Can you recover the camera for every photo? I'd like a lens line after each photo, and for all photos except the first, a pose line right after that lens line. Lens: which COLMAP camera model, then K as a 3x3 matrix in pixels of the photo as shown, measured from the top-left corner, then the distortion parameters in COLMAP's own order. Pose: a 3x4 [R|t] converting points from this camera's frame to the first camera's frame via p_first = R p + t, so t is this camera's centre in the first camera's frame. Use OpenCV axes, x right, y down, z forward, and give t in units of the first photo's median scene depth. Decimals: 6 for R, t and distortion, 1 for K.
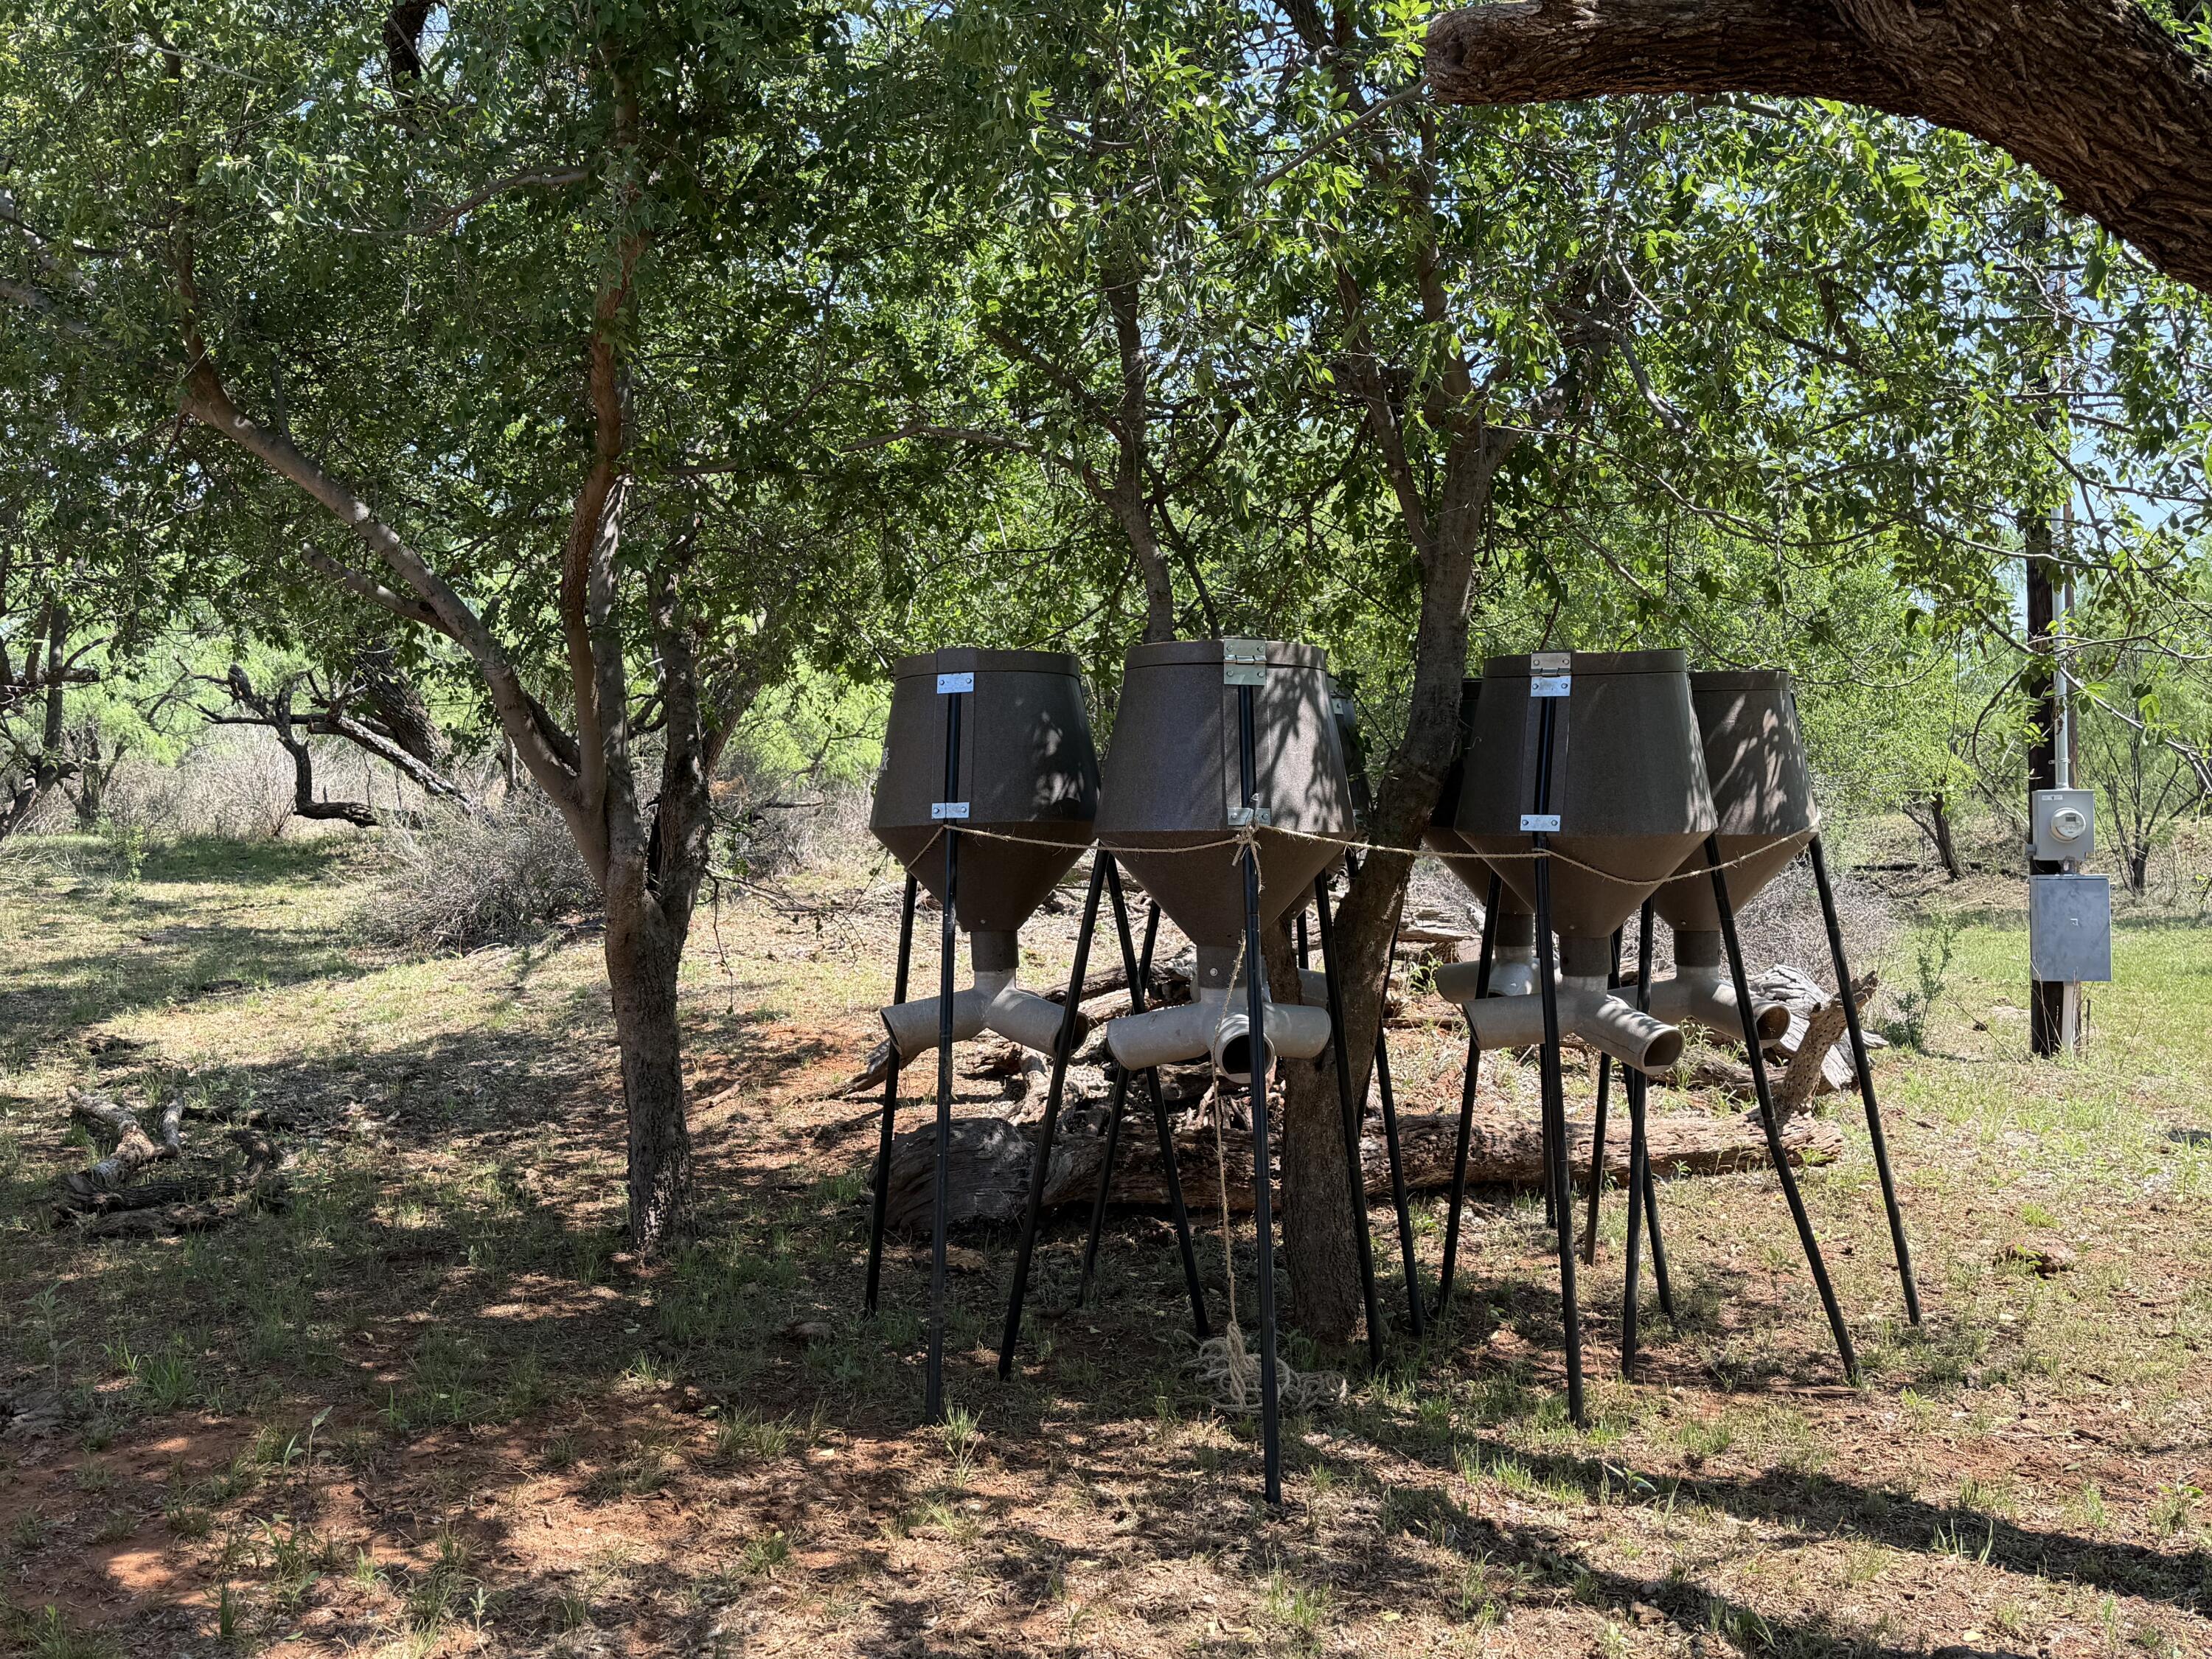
lens RADIAL K [[1860.8, 0, 1107.8], [0, 1860.8, 832.9], [0, 0, 1]] dist [0.007028, 0.001113]
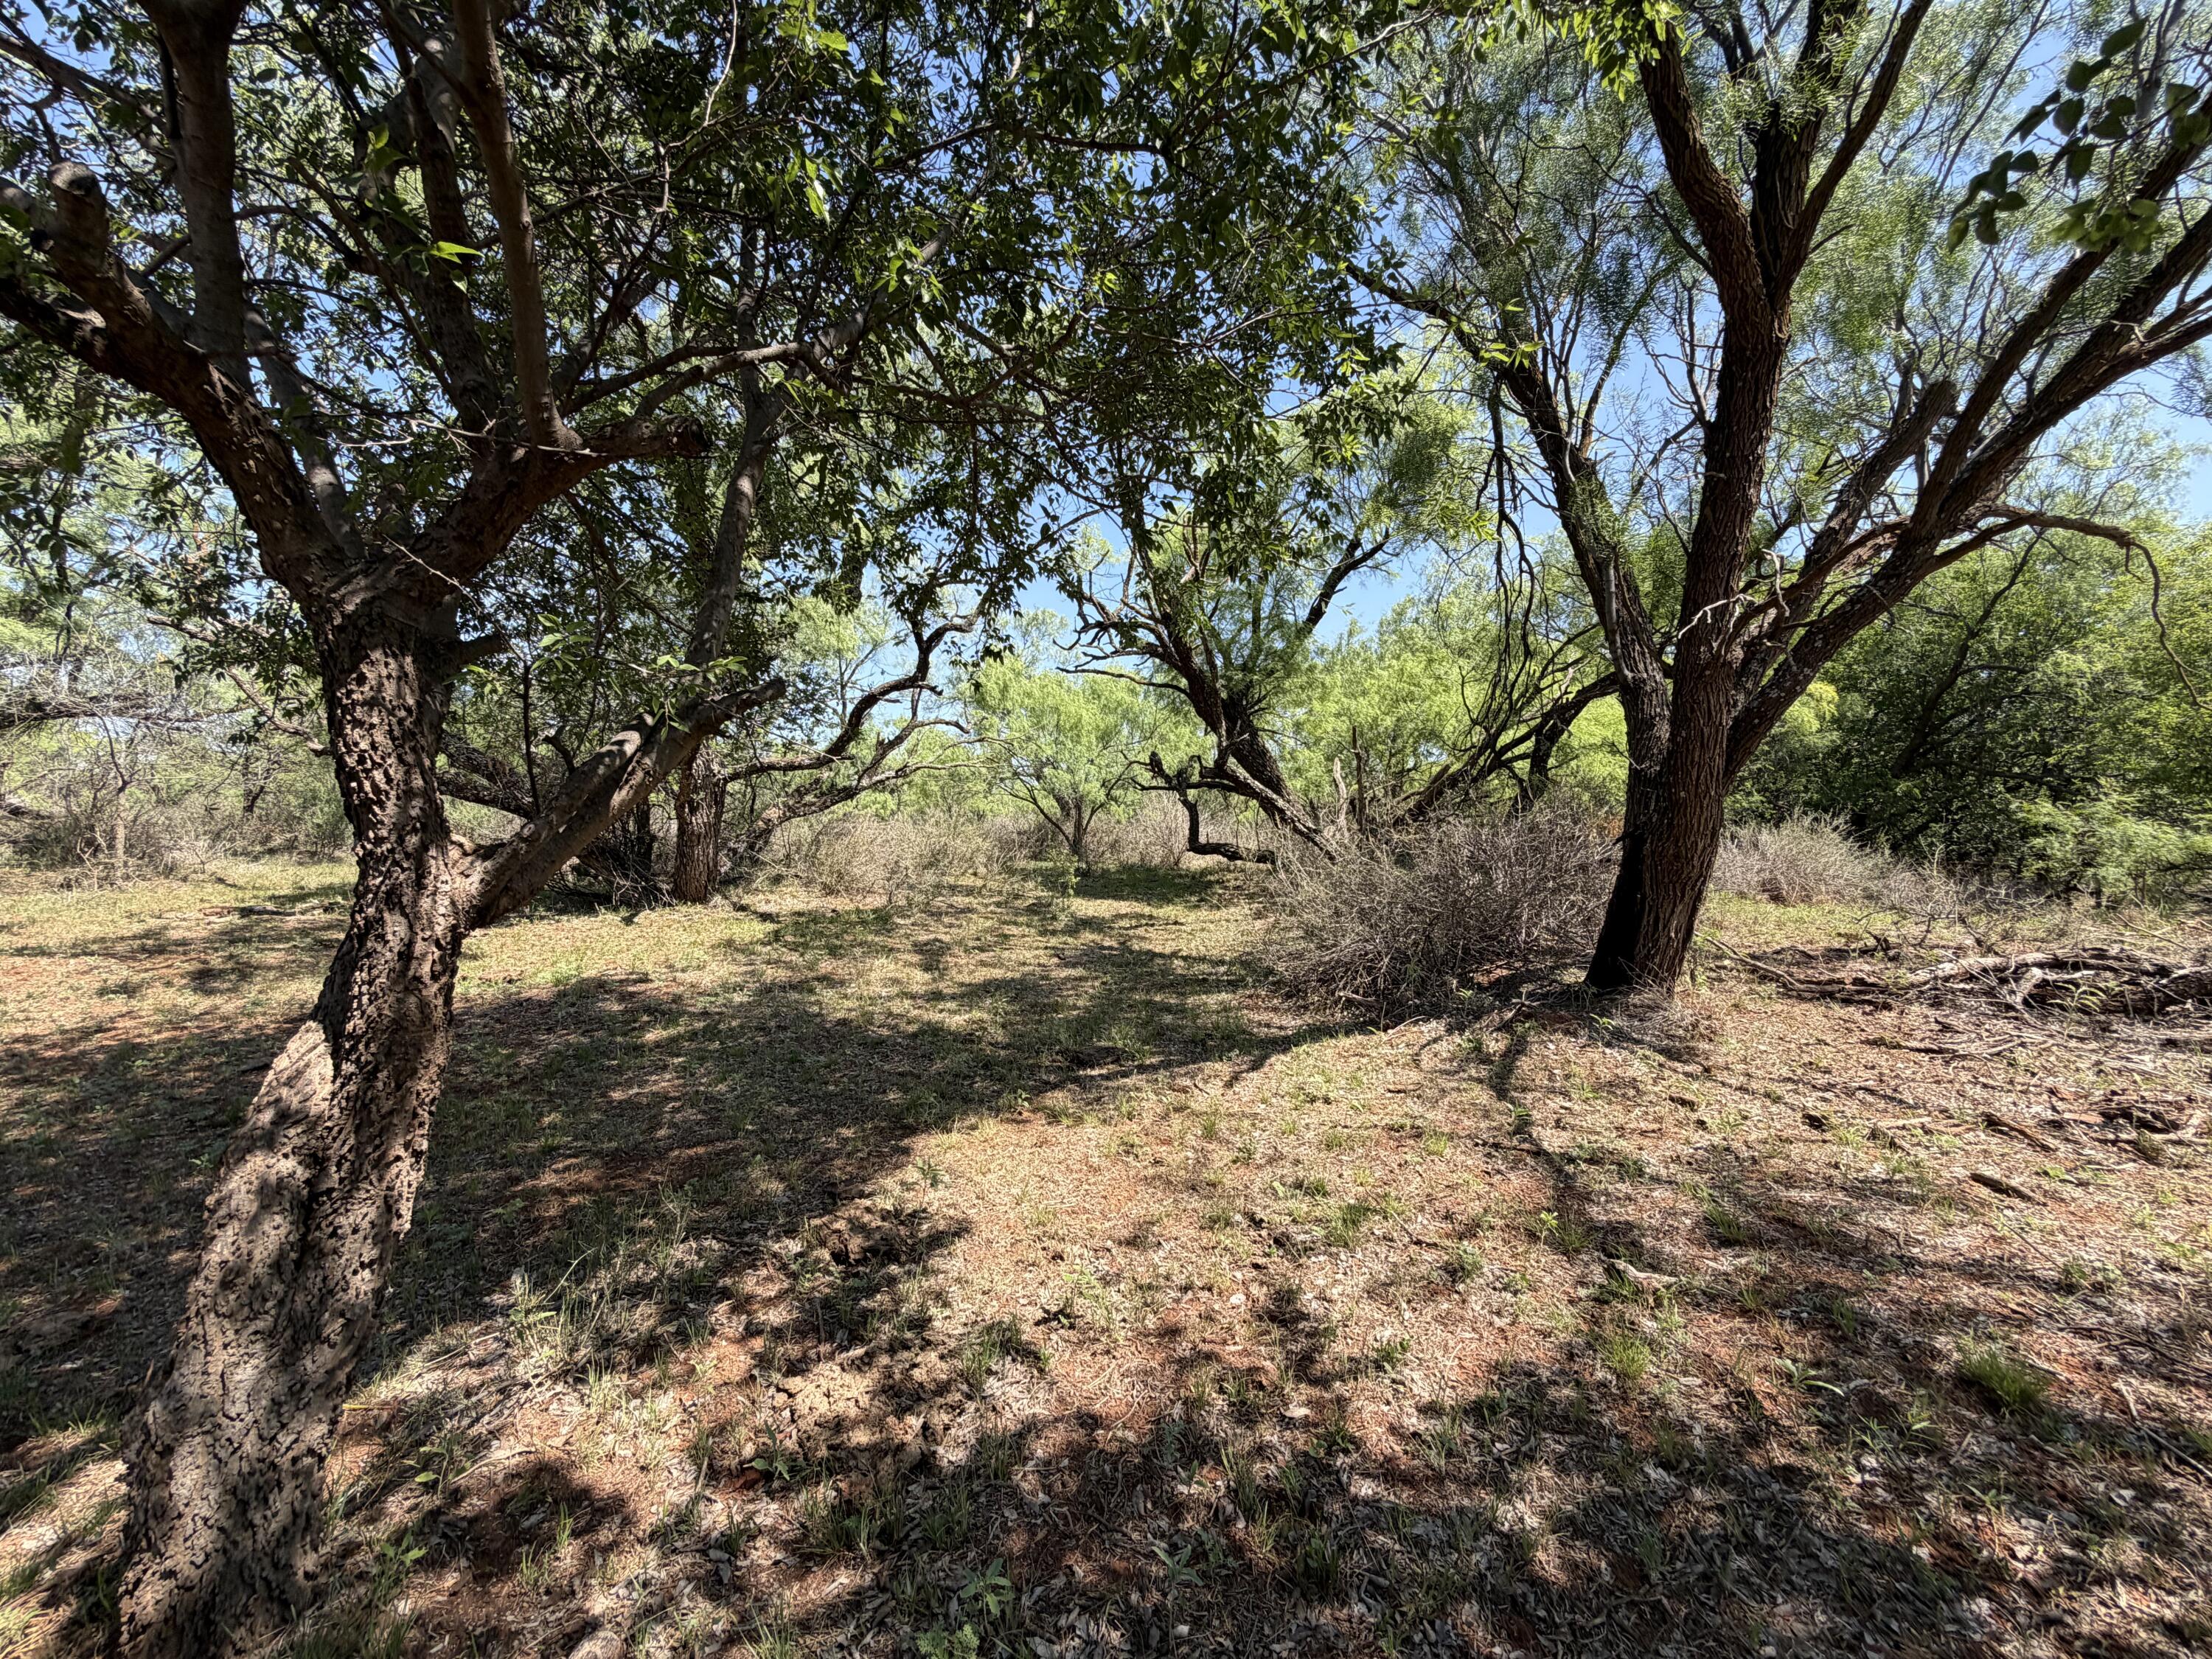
lens RADIAL K [[890.2, 0, 1107.1], [0, 890.2, 837.1], [0, 0, 1]] dist [0.000017, 0.000000]
pose [[0.876762, 0.006706, -0.480878, -0.182129], [-0.021365, 0.999459, -0.025015, -0.002397], [0.480450, 0.032206, 0.876431, 0.415960]]
